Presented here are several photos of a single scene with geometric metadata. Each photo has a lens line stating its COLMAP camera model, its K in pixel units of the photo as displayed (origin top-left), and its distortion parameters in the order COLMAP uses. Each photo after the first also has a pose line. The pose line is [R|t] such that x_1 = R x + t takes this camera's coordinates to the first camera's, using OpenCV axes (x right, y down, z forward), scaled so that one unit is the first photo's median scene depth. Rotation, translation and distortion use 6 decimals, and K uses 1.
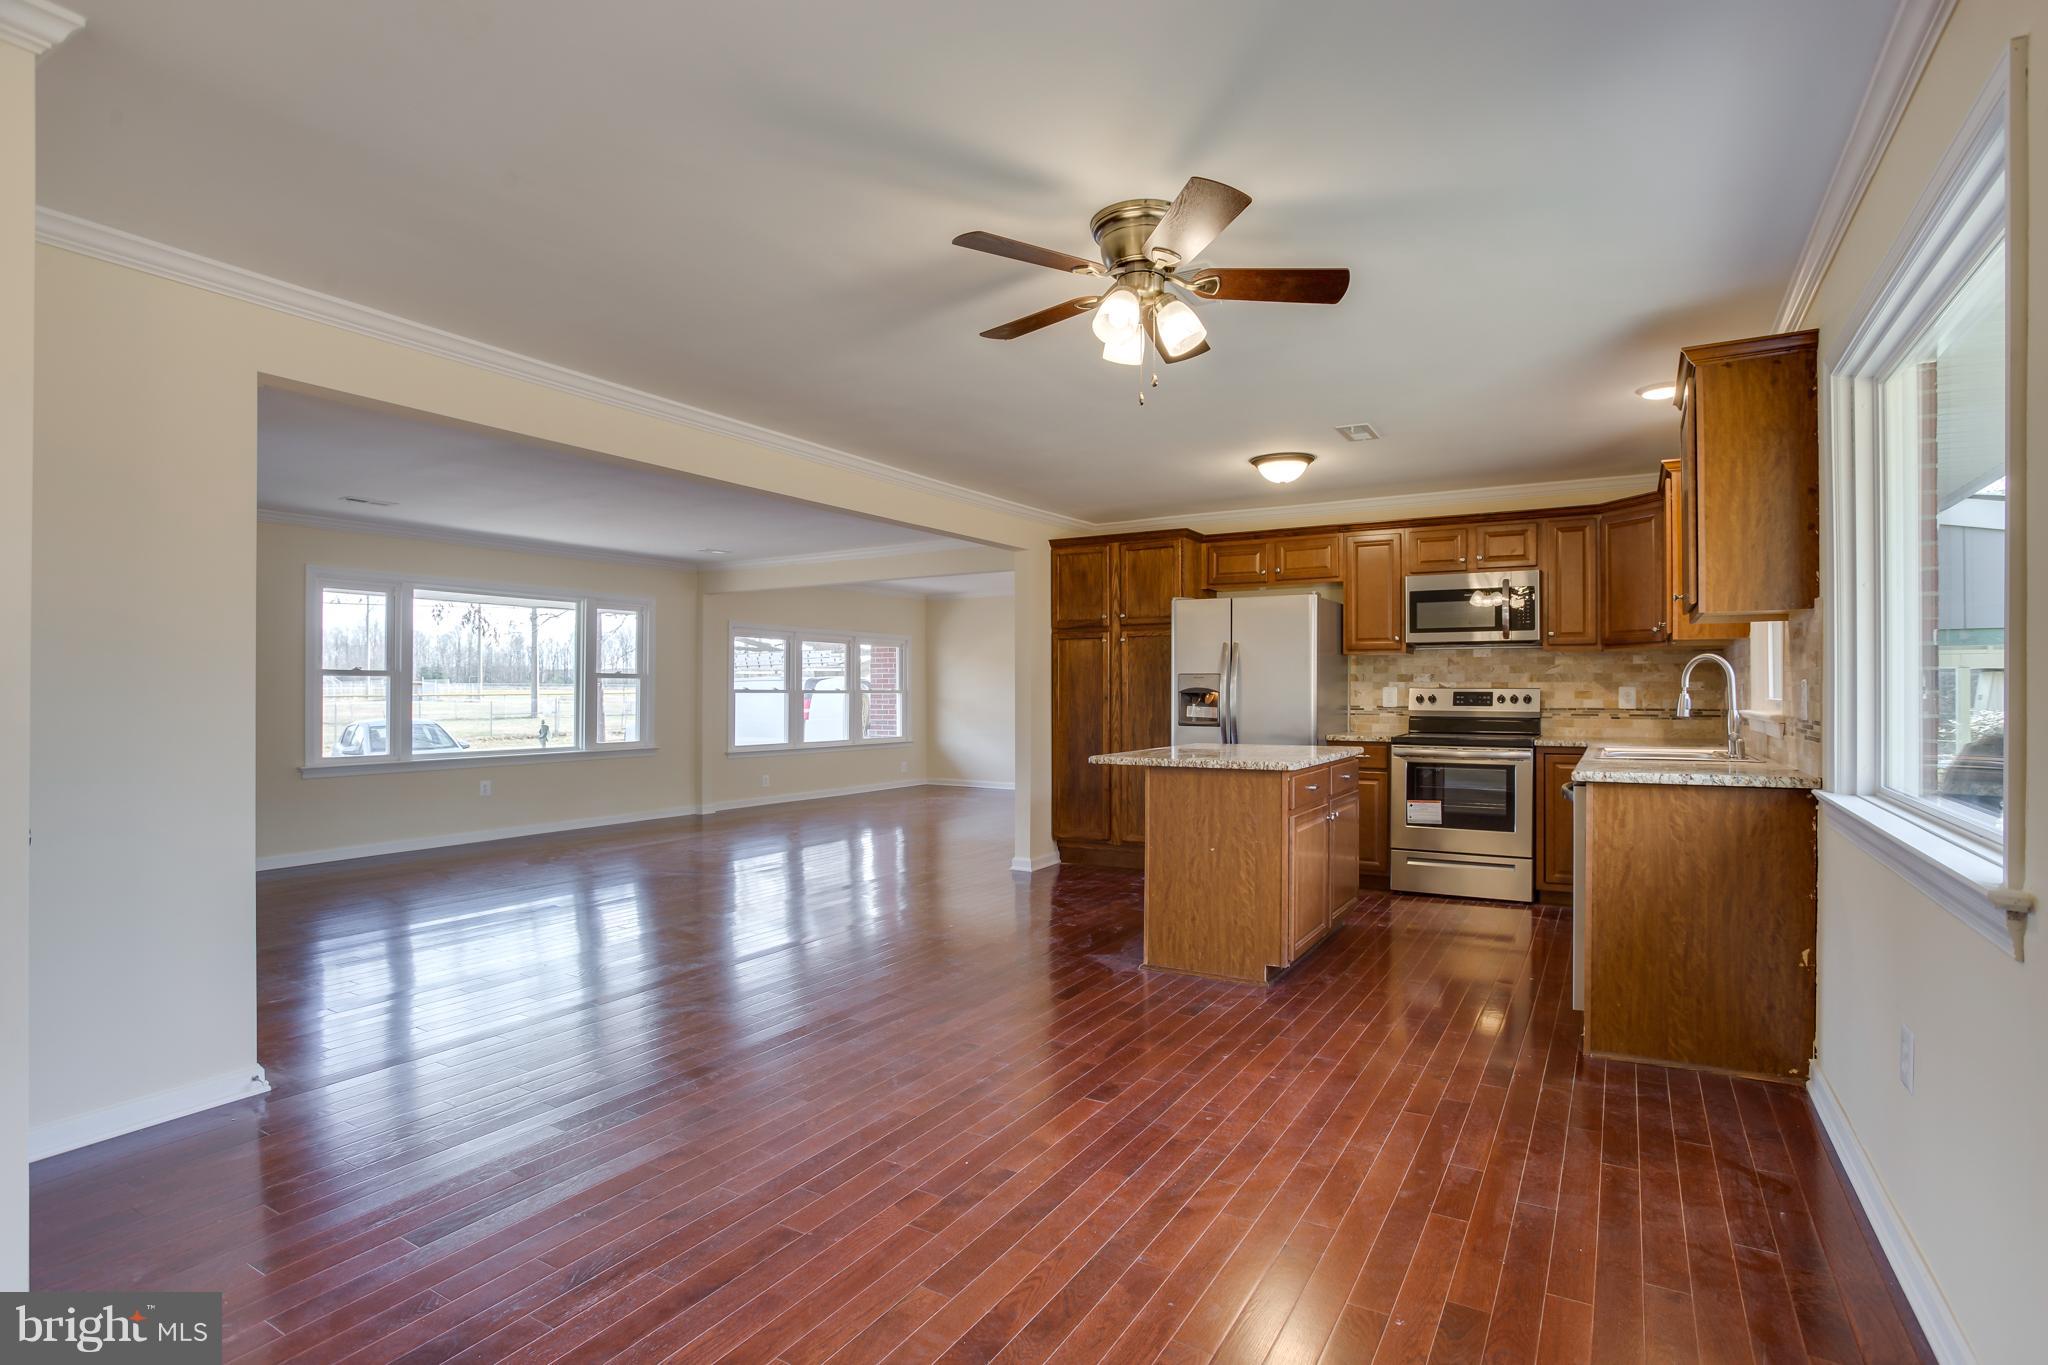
lens RADIAL K [[1030.9, 0, 1017.0], [0, 1030.9, 696.2], [0, 0, 1]] dist [-0.060448, 0.020690]
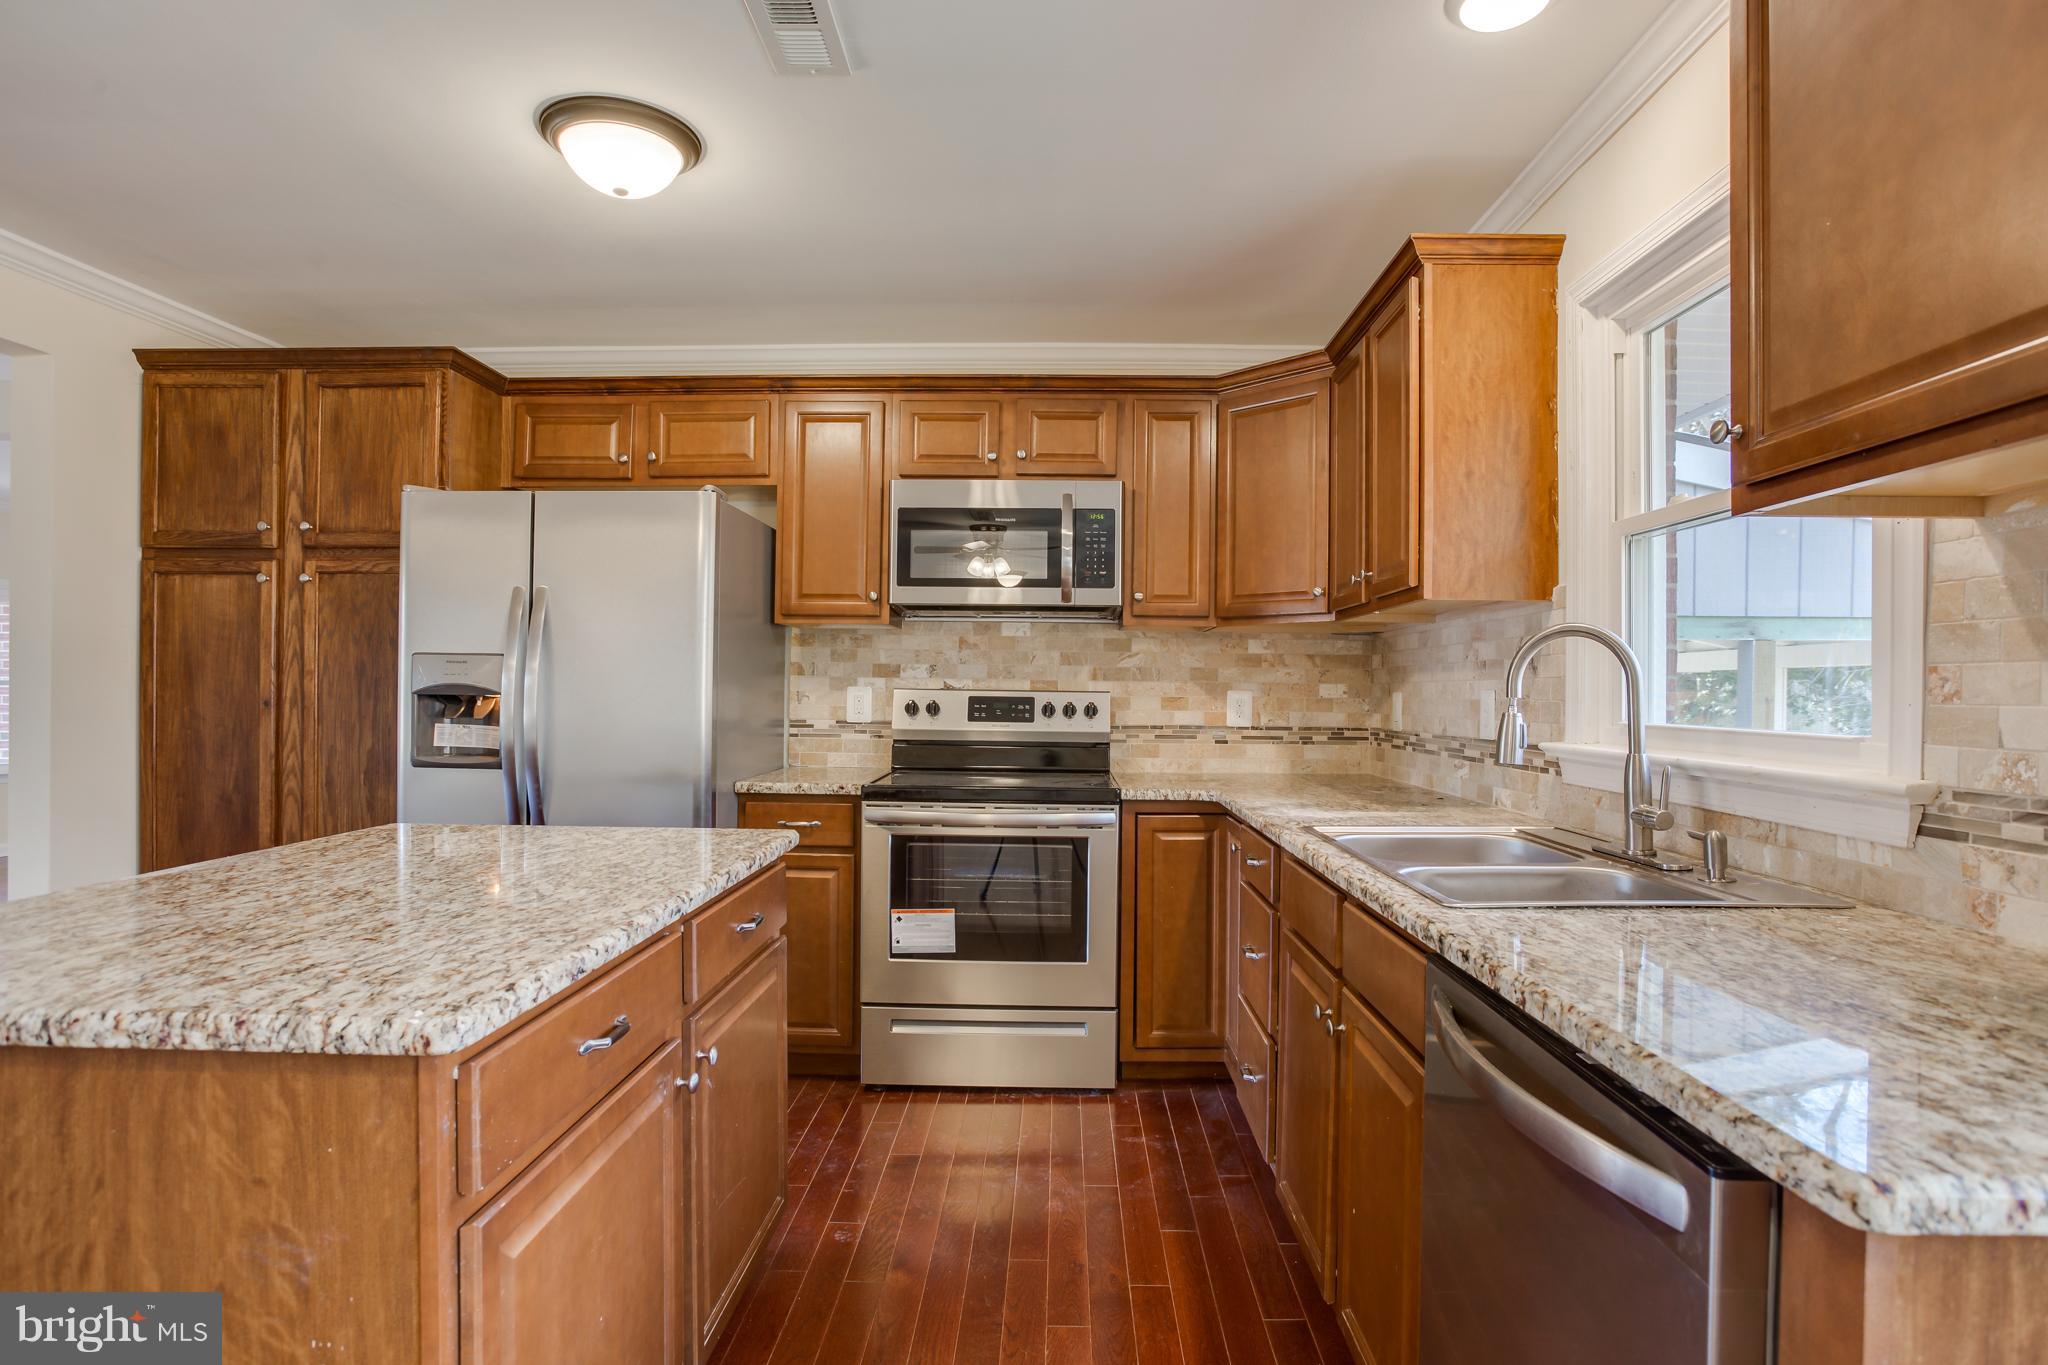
lens RADIAL K [[1030.9, 0, 1057.5], [0, 1030.9, 687.0], [0, 0, 1]] dist [-0.060448, 0.020690]
pose [[0.858179, 0.009713, 0.513259, 0.190271], [-0.007371, 0.999951, -0.006599, -0.006558], [-0.513298, 0.001880, 0.858208, 0.521307]]
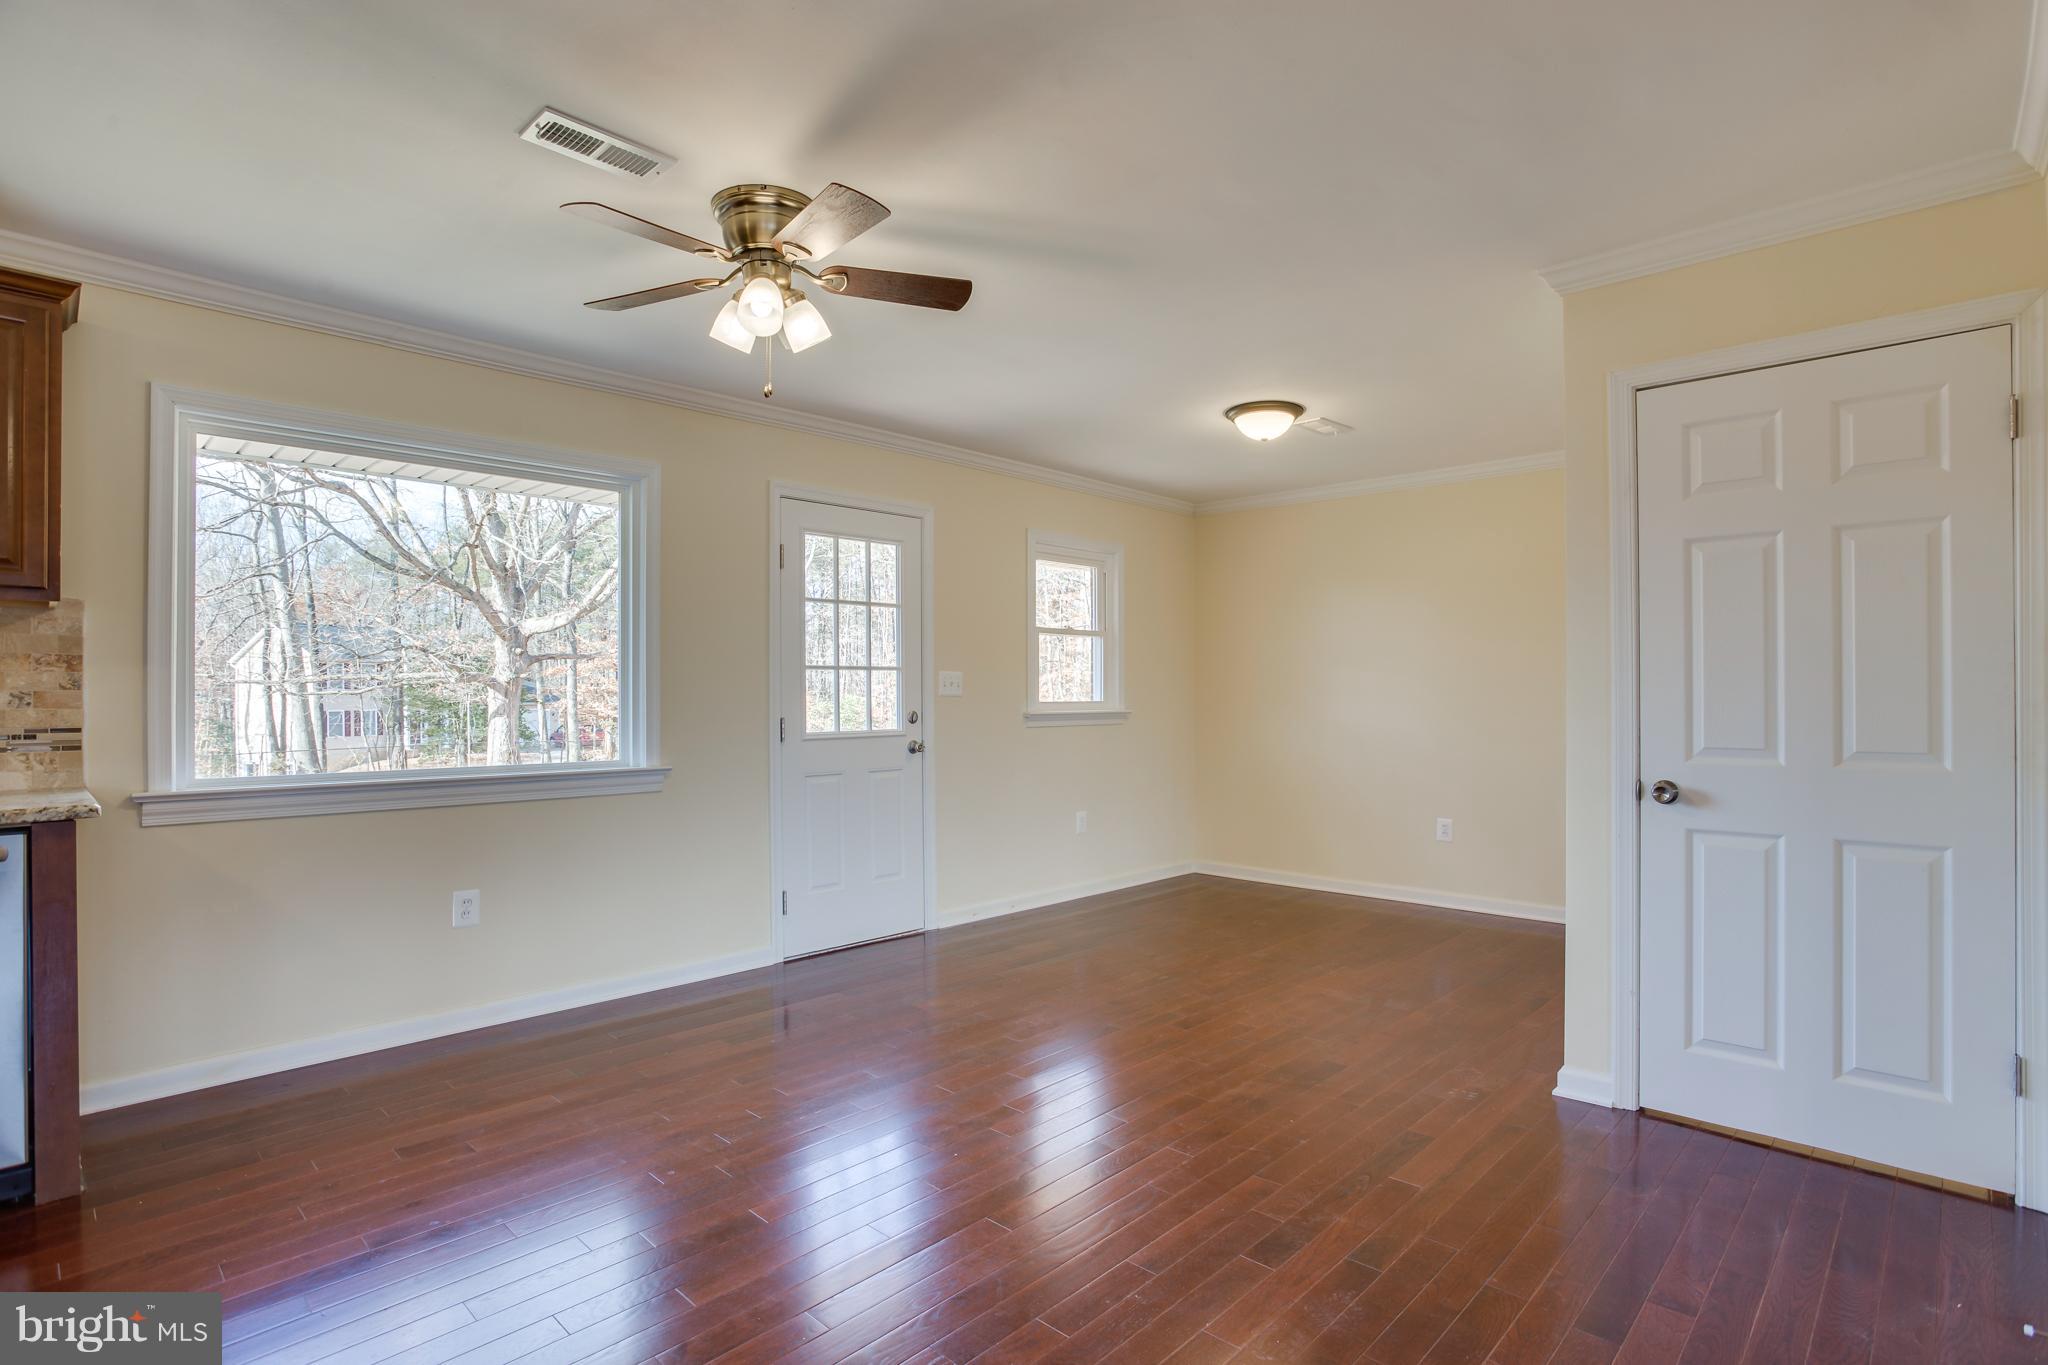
lens RADIAL K [[1030.9, 0, 1075.4], [0, 1030.9, 680.1], [0, 0, 1]] dist [-0.060448, 0.020690]
pose [[-0.980942, 0.009504, 0.194067, -0.166589], [0.007669, 0.999919, -0.010206, -0.001899], [-0.194148, -0.008524, -0.980935, 0.890014]]
